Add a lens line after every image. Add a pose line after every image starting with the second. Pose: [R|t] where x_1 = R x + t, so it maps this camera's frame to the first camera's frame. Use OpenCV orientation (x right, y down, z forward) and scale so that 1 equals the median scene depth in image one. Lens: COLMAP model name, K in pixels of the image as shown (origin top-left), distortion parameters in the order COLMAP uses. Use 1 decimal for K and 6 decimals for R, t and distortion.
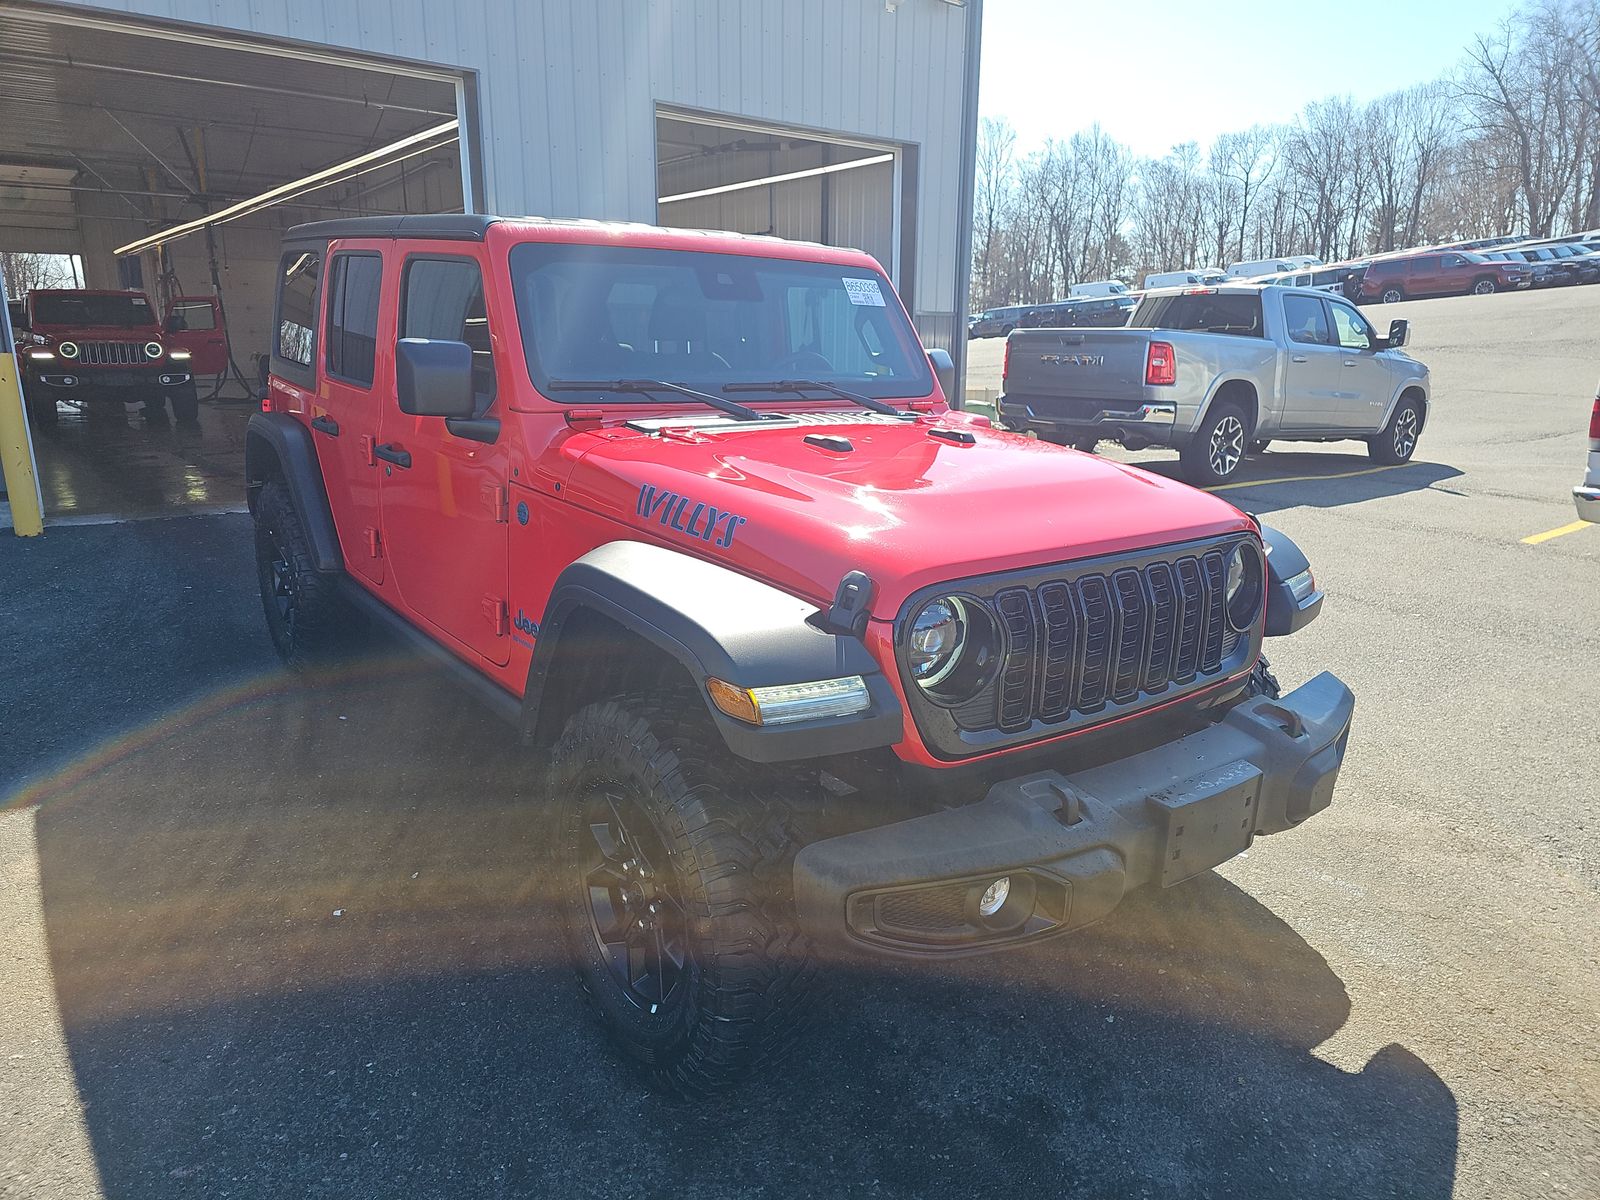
lens RADIAL K [[1032.2, 0, 804.1], [0, 1032.2, 623.6], [0, 0, 1]] dist [0.000490, -0.004896]
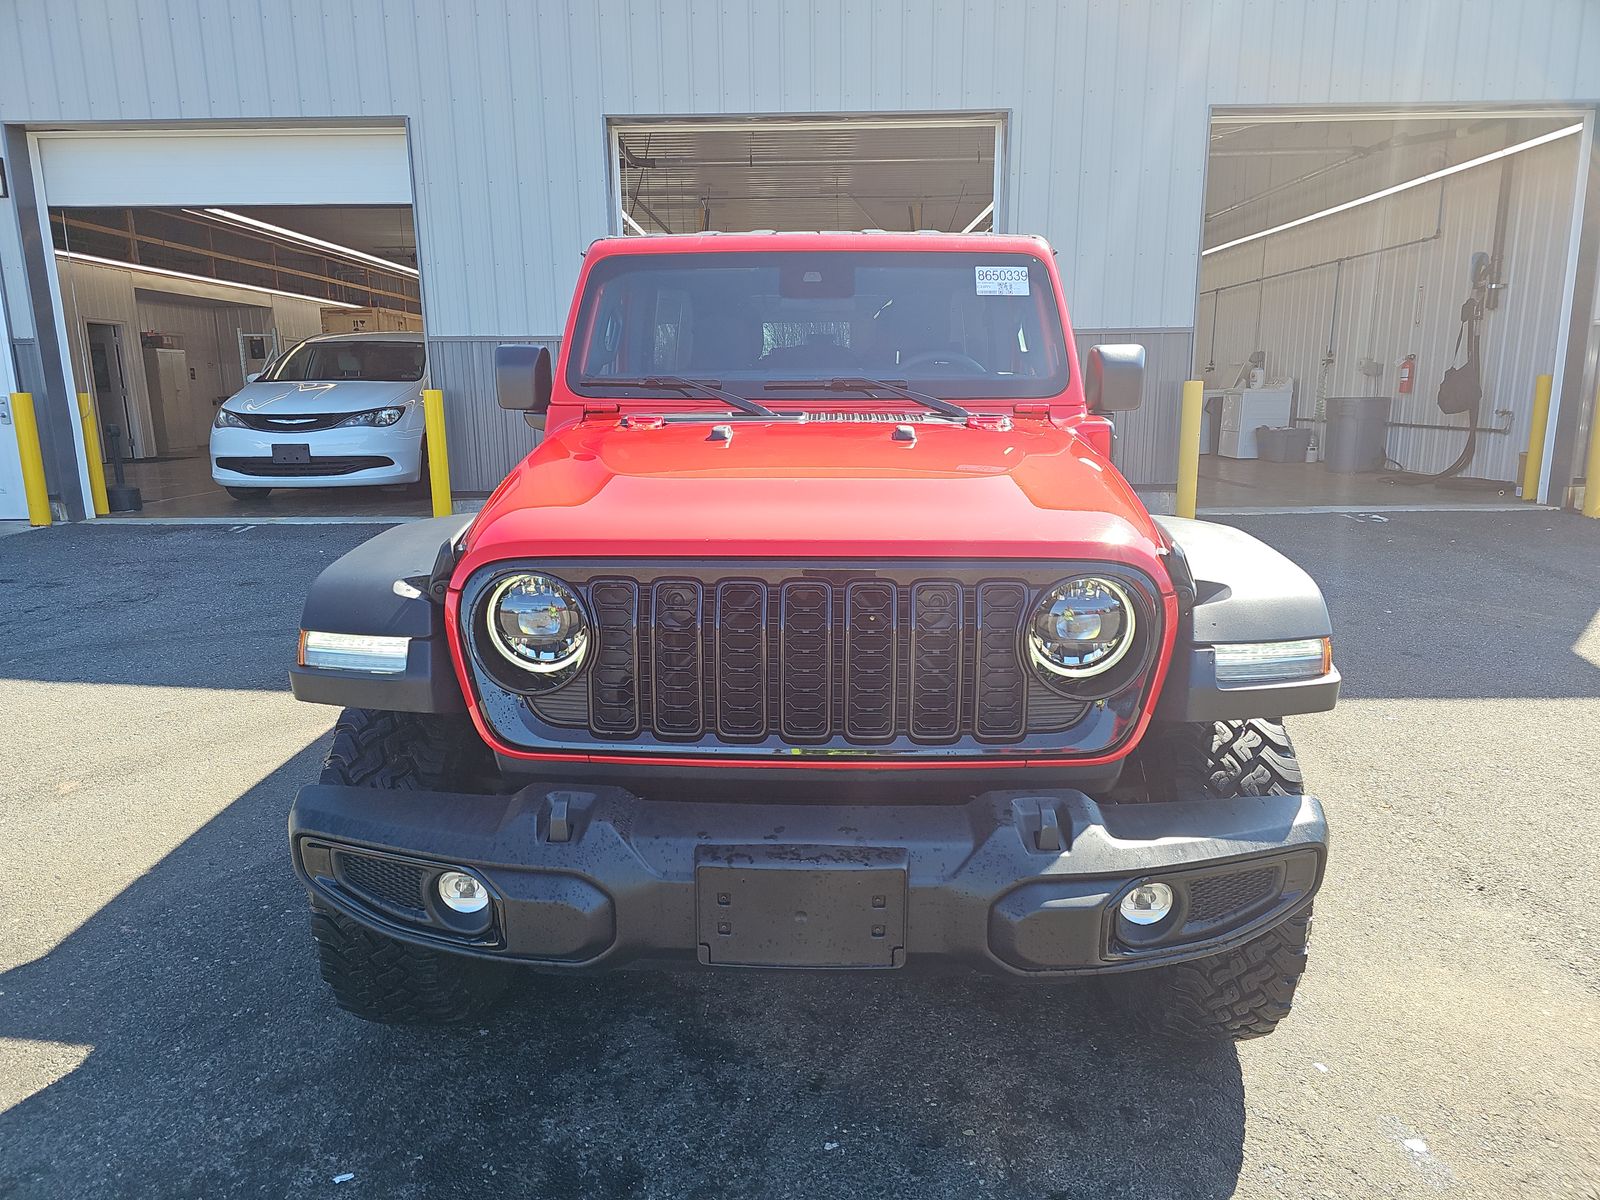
lens RADIAL K [[1059.4, 0, 814.0], [0, 1059.4, 604.2], [0, 0, 1]] dist [0.008076, -0.004536]
pose [[0.767529, 0.111847, -0.631181, 0.227749], [-0.153114, 0.988146, -0.011088, -0.006772], [0.622459, 0.105153, 0.775556, 0.098654]]
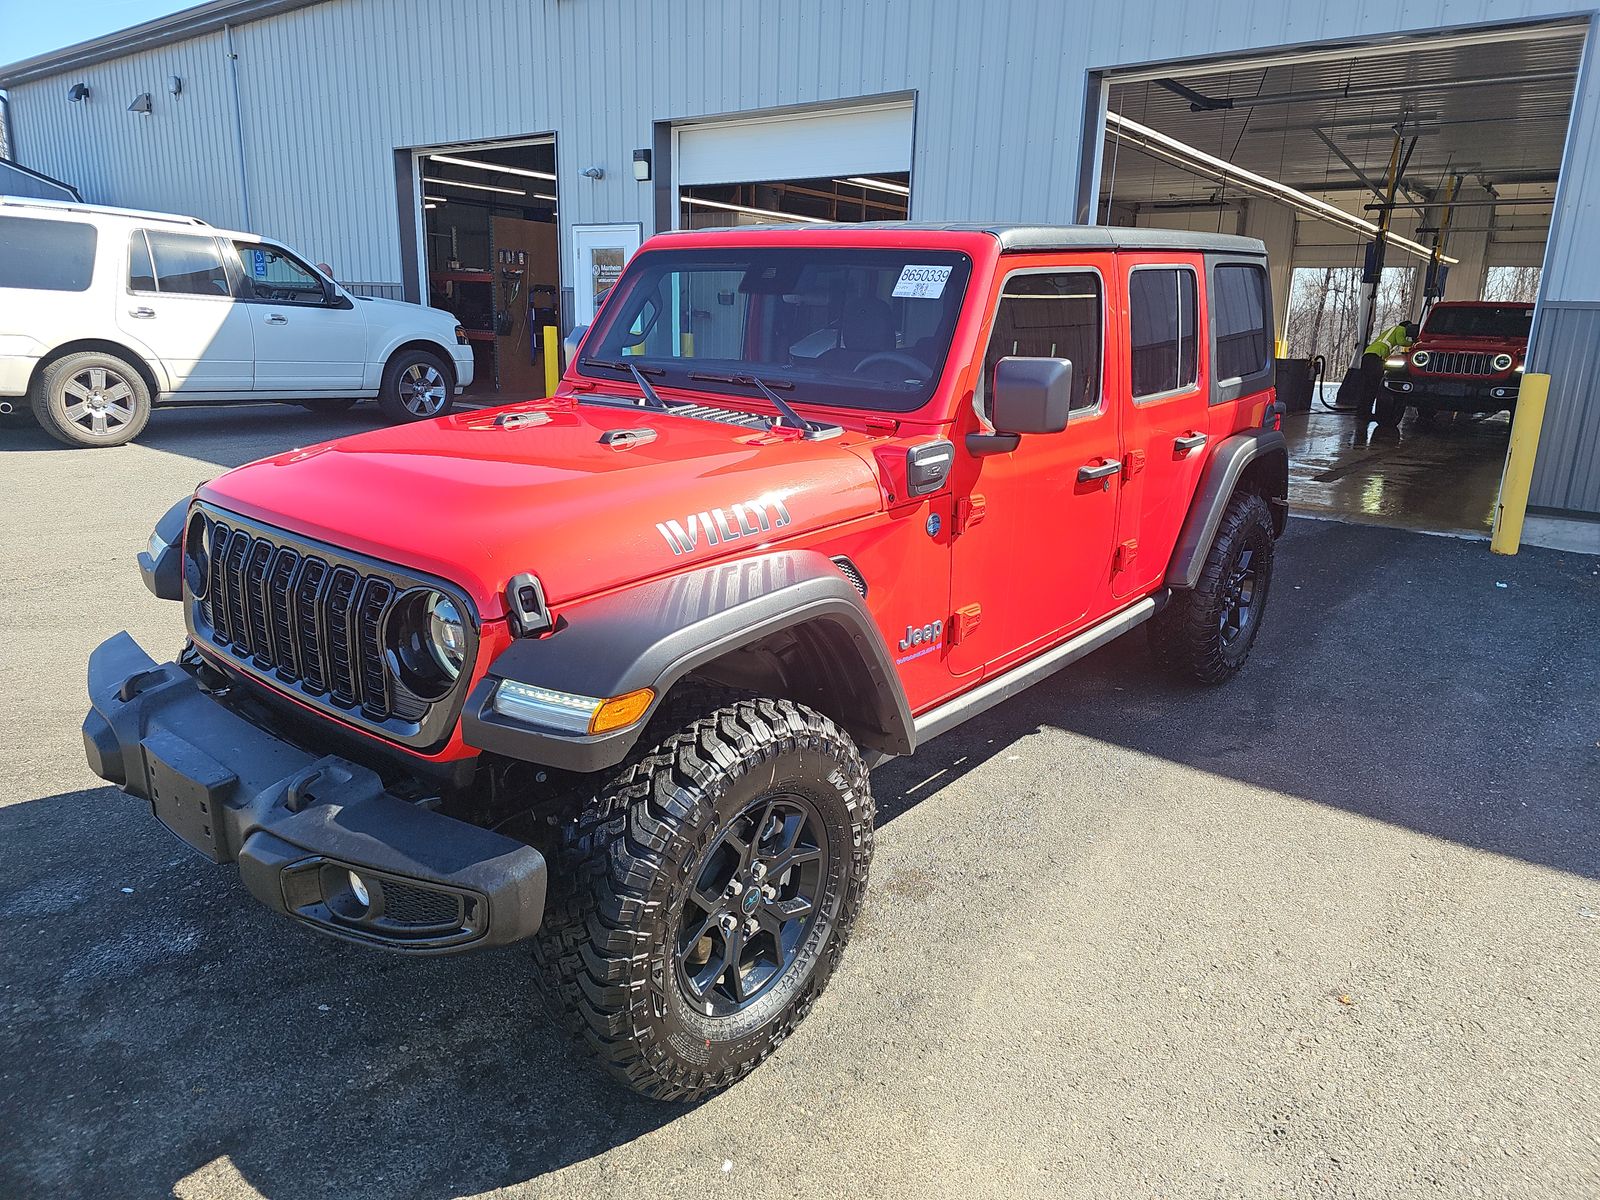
lens RADIAL K [[1057.3, 0, 801.6], [0, 1057.3, 584.6], [0, 0, 1]] dist [0.003032, -0.001321]
pose [[0.223310, 0.233827, -0.946286, 0.378836], [-0.285182, 0.943996, 0.165962, -0.090038], [0.932096, 0.232803, 0.277487, 0.318227]]
